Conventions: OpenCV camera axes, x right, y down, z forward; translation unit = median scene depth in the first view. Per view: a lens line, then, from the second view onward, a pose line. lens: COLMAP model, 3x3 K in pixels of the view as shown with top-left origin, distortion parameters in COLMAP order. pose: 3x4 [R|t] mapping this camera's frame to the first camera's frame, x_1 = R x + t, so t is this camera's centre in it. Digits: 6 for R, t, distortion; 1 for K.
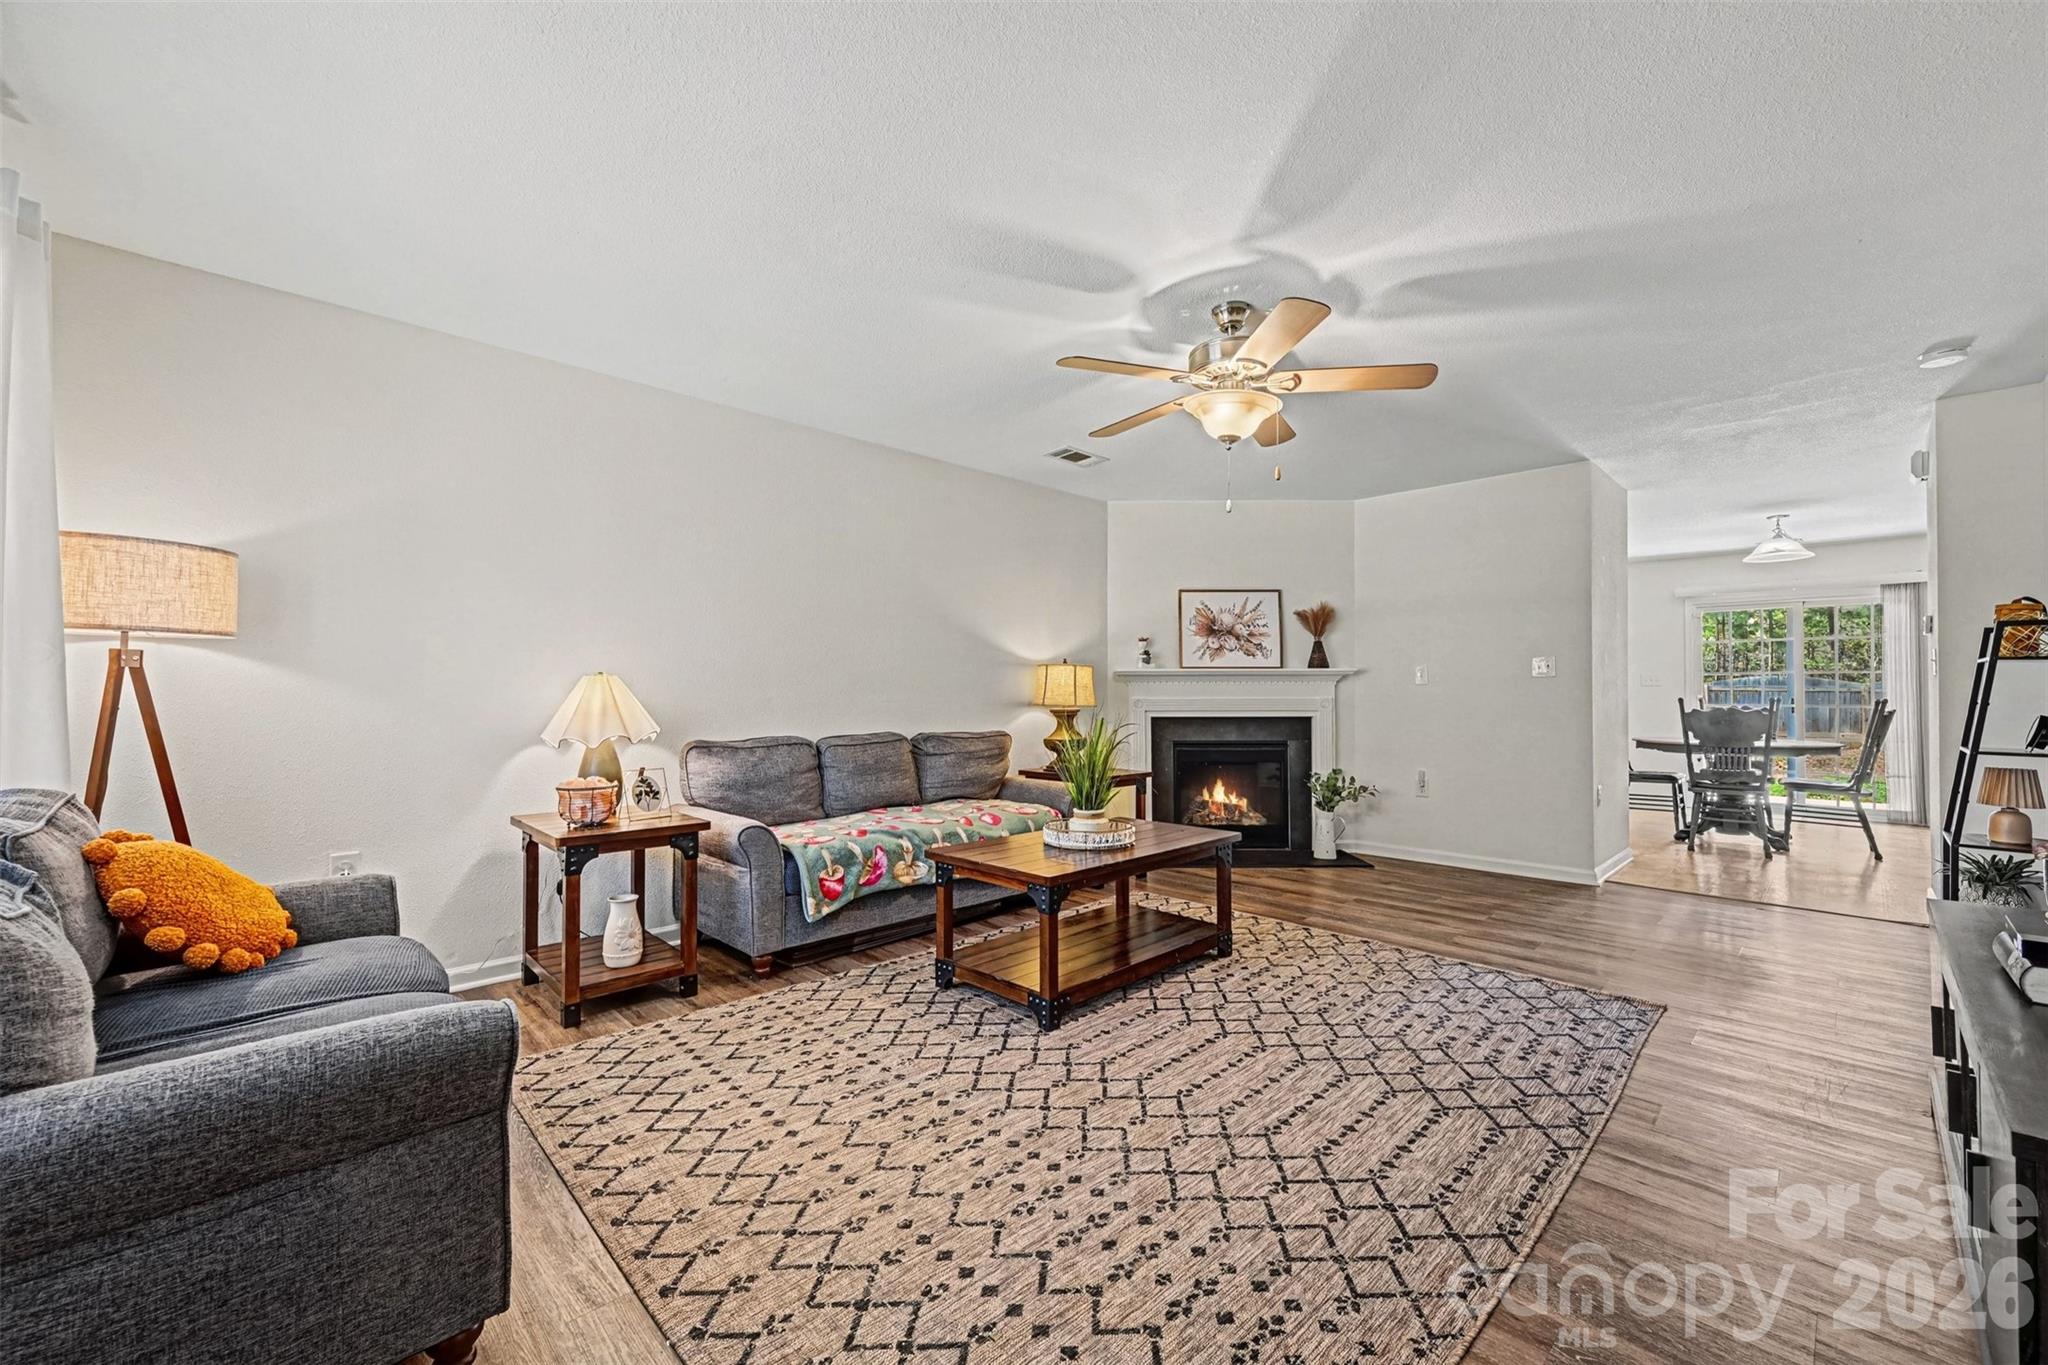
lens RADIAL K [[823.6, 0, 1027.9], [0, 823.6, 682.8], [0, 0, 1]] dist [-0.000372, 0.000041]
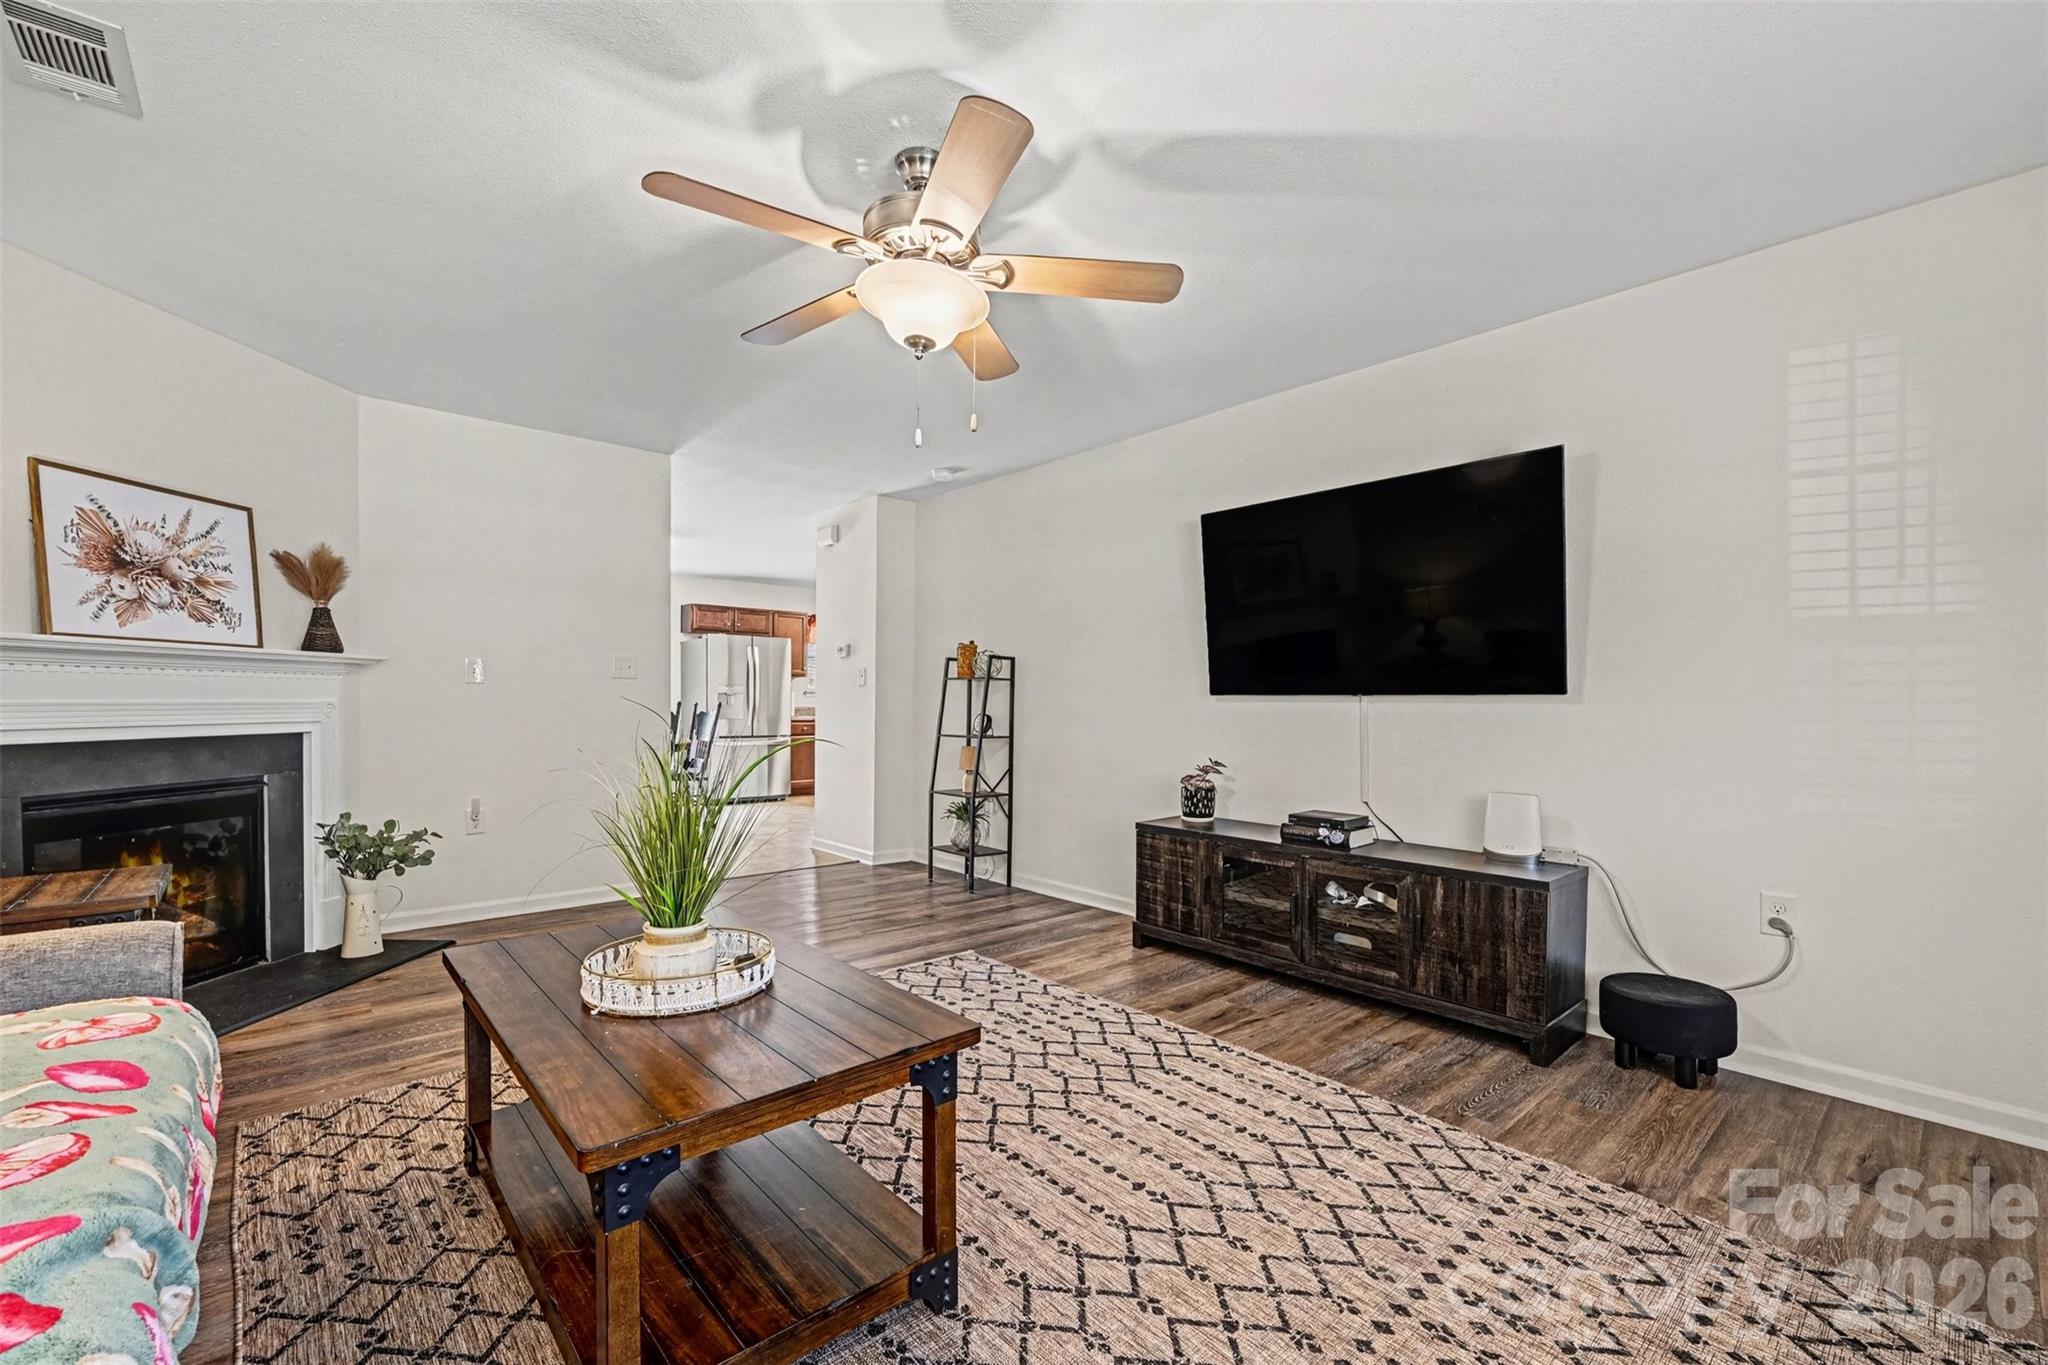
lens RADIAL K [[852.9, 0, 1027.4], [0, 852.9, 722.0], [0, 0, 1]] dist [0.000446, -0.000009]
pose [[0.043971, -0.023421, 0.998758, -0.261110], [-0.023575, 0.999422, 0.024474, 0.006134], [-0.998755, -0.024622, 0.043393, 0.450940]]
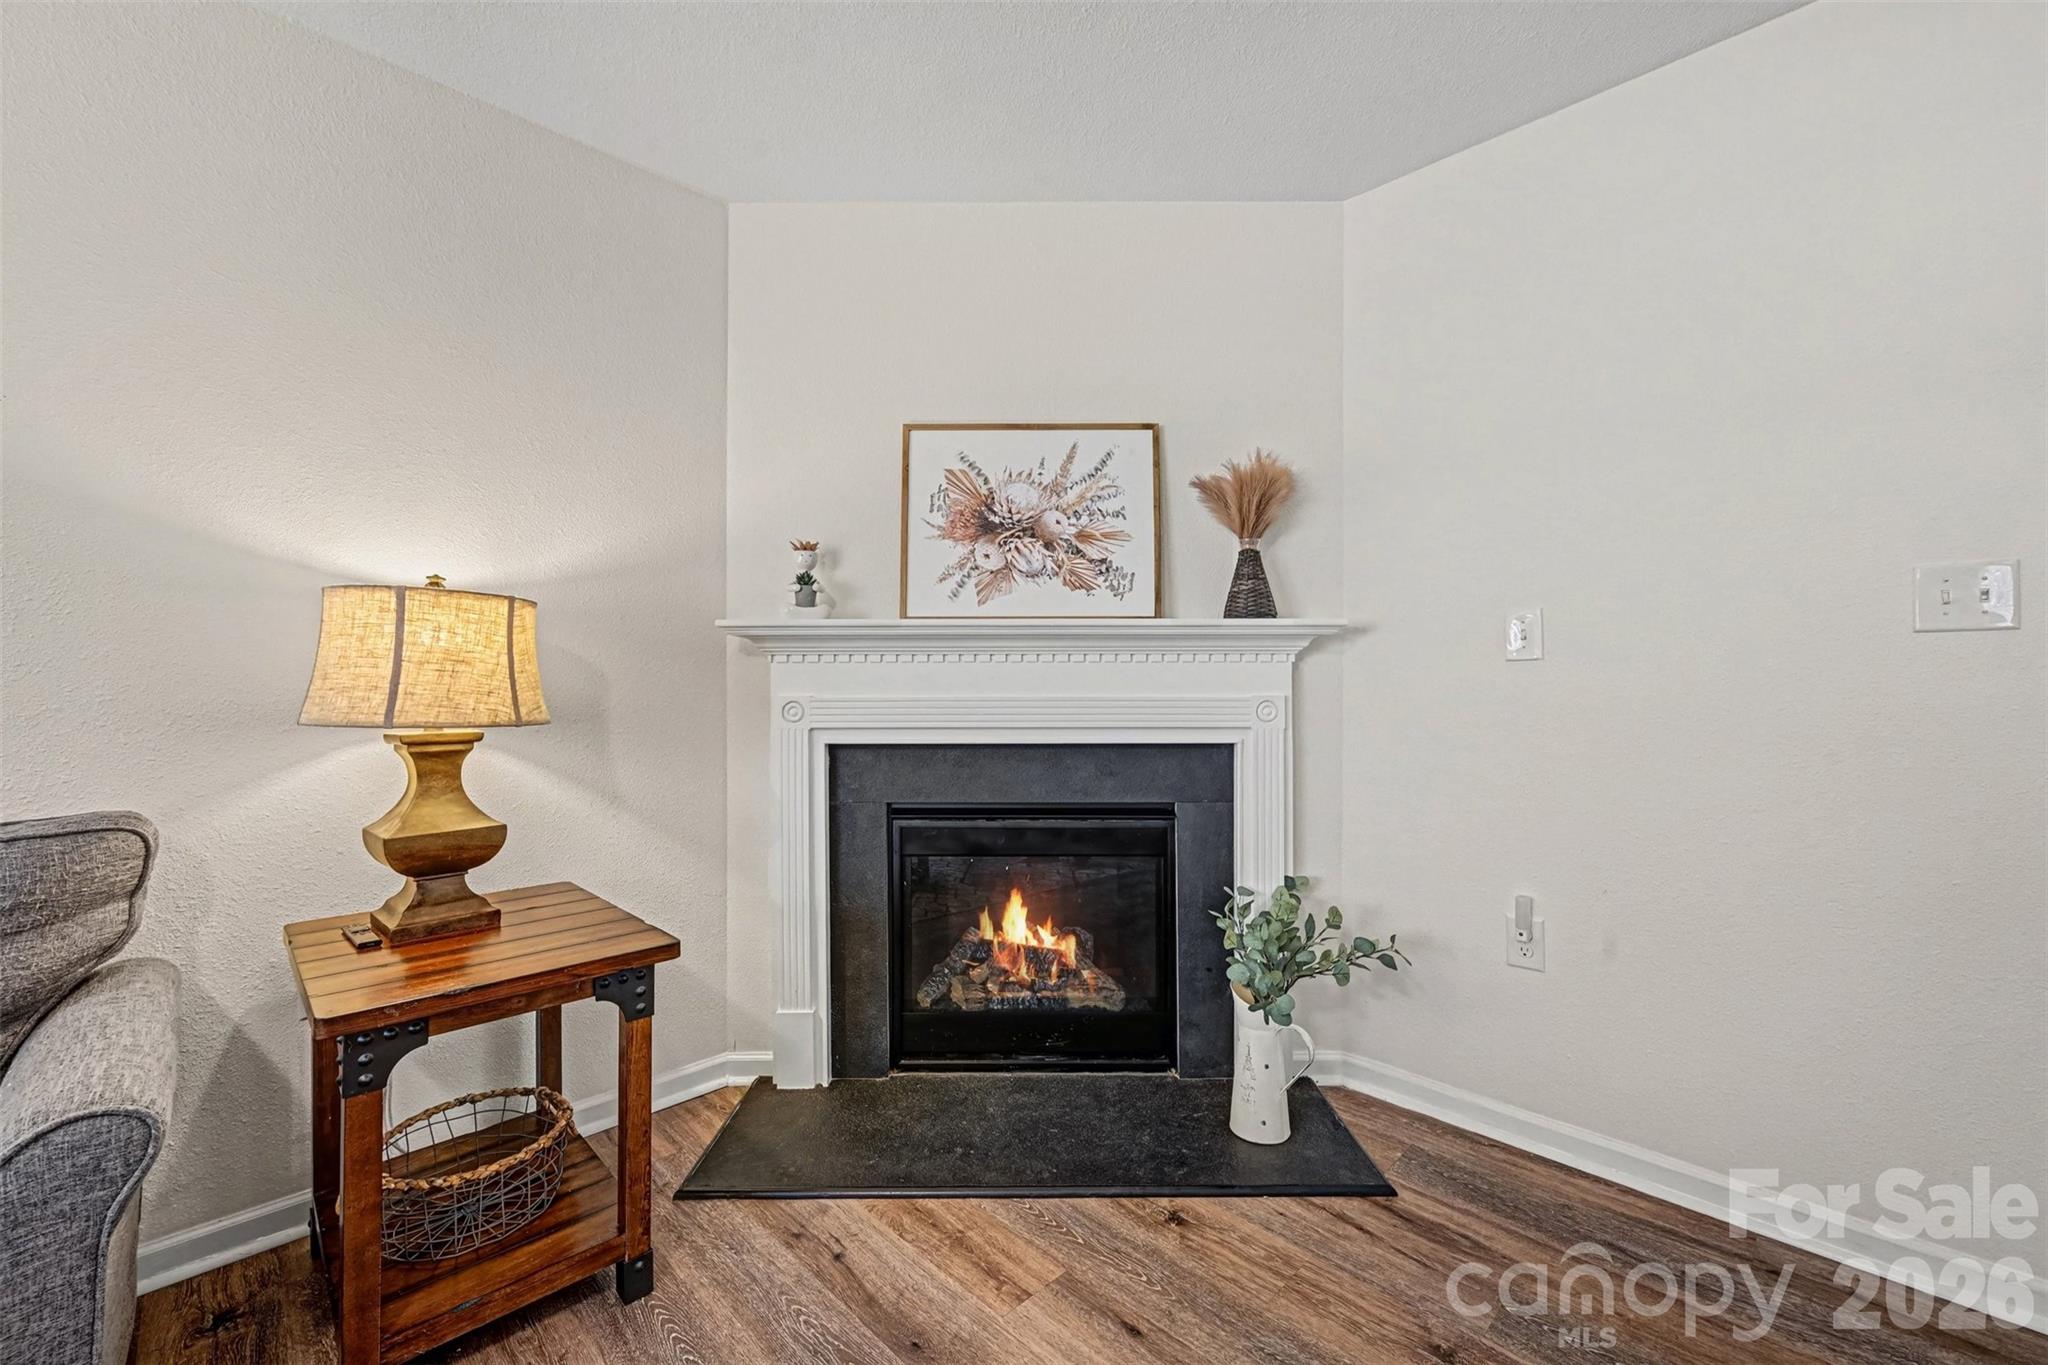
lens RADIAL K [[815.8, 0, 994.7], [0, 815.8, 678.4], [0, 0, 1]] dist [-0.001912, -0.000046]
pose [[0.999935, 0.001283, 0.011315, 0.228294], [-0.001414, 0.999932, 0.011559, 0.005743], [-0.011300, -0.011574, 0.999869, 0.618088]]
